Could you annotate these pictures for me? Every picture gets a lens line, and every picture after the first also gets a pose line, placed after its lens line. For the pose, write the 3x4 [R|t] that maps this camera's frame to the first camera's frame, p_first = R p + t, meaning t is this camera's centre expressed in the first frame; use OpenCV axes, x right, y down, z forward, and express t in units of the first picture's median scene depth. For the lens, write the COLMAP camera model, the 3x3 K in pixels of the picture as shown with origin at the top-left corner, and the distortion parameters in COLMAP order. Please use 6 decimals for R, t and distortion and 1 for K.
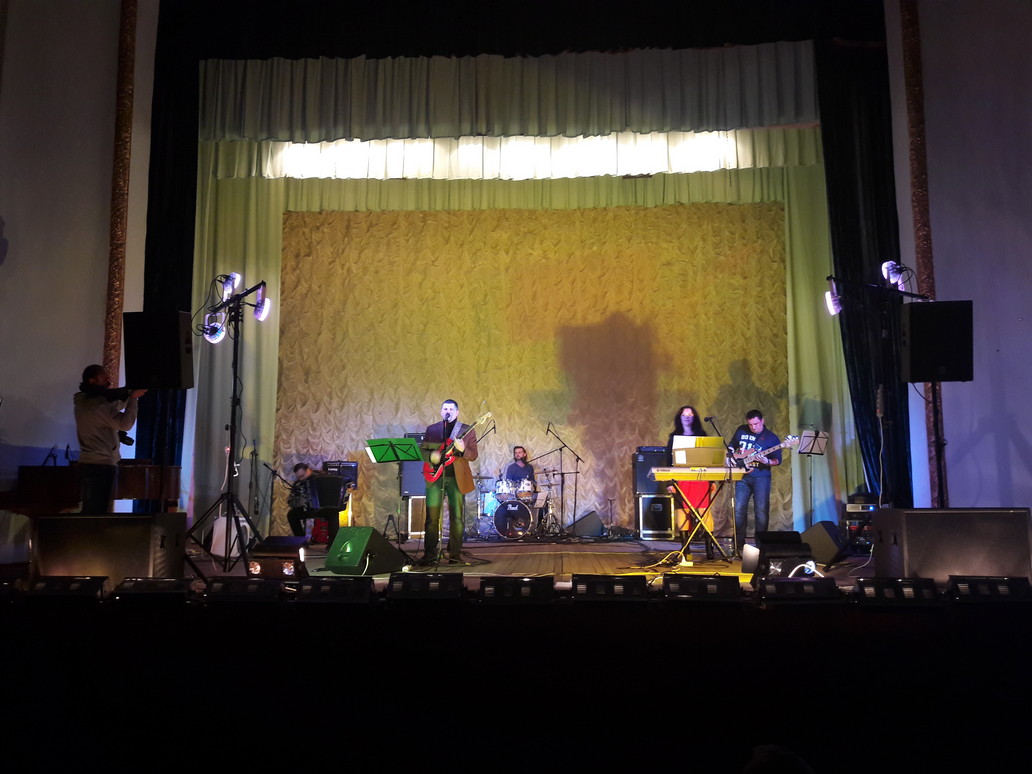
lens RADIAL K [[827.7, 0, 524.8], [0, 827.7, 400.3], [0, 0, 1]] dist [0.041617, -0.096470]
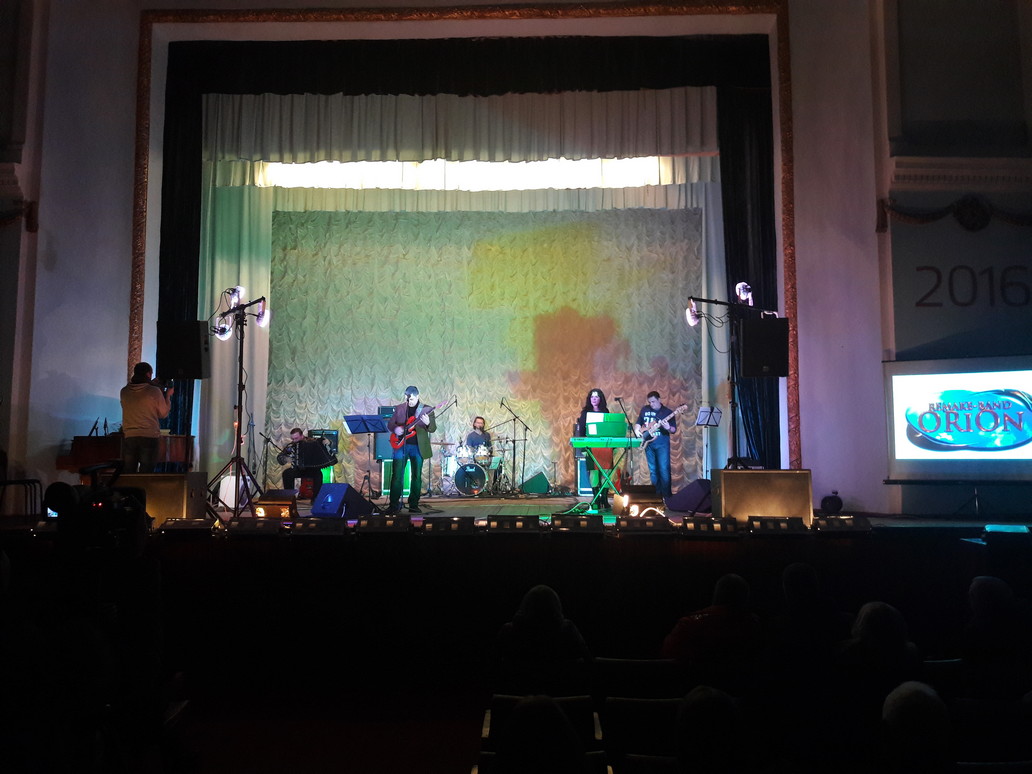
lens RADIAL K [[827.7, 0, 530.5], [0, 827.7, 391.8], [0, 0, 1]] dist [0.041617, -0.096470]
pose [[0.999655, 0.004214, 0.025917, 0.047421], [-0.005093, 0.999412, 0.033917, -0.025324], [-0.025758, -0.034037, 0.999089, -0.210059]]
